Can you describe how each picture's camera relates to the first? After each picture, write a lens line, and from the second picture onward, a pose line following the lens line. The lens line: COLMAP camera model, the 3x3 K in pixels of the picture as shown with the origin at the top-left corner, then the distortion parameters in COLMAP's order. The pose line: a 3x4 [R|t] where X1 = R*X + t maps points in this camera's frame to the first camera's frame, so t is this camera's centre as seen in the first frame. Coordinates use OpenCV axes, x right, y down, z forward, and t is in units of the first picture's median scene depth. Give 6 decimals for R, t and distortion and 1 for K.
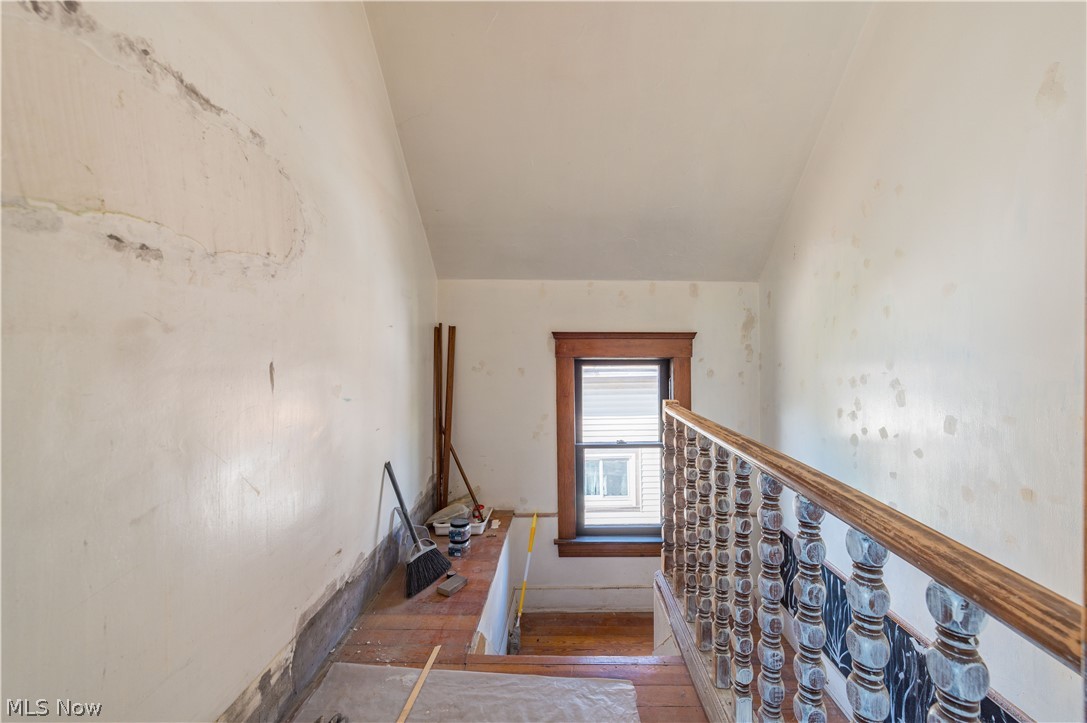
lens RADIAL K [[425.7, 0, 558.3], [0, 425.7, 360.6], [0, 0, 1]] dist [0.017608, -0.005765]
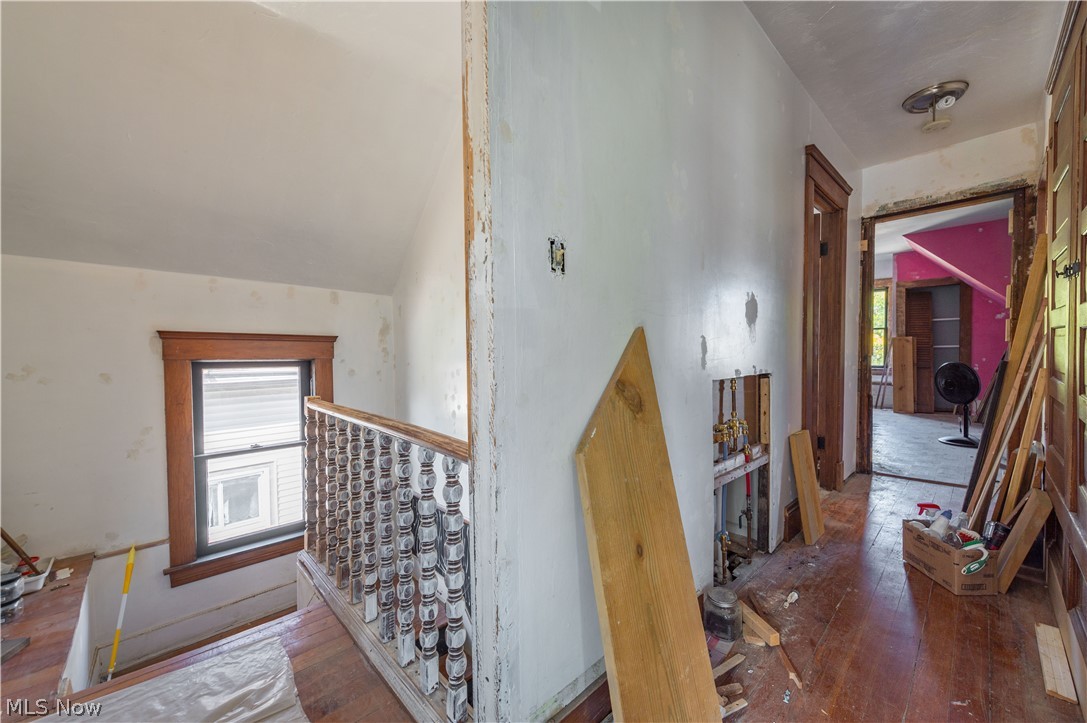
lens RADIAL K [[425.7, 0, 558.3], [0, 425.7, 360.6], [0, 0, 1]] dist [0.017608, -0.005765]
pose [[0.711231, -0.012256, 0.702852, -0.055421], [0.015403, 0.999880, 0.001849, 0.004566], [-0.702790, 0.009511, 0.711334, -0.213902]]
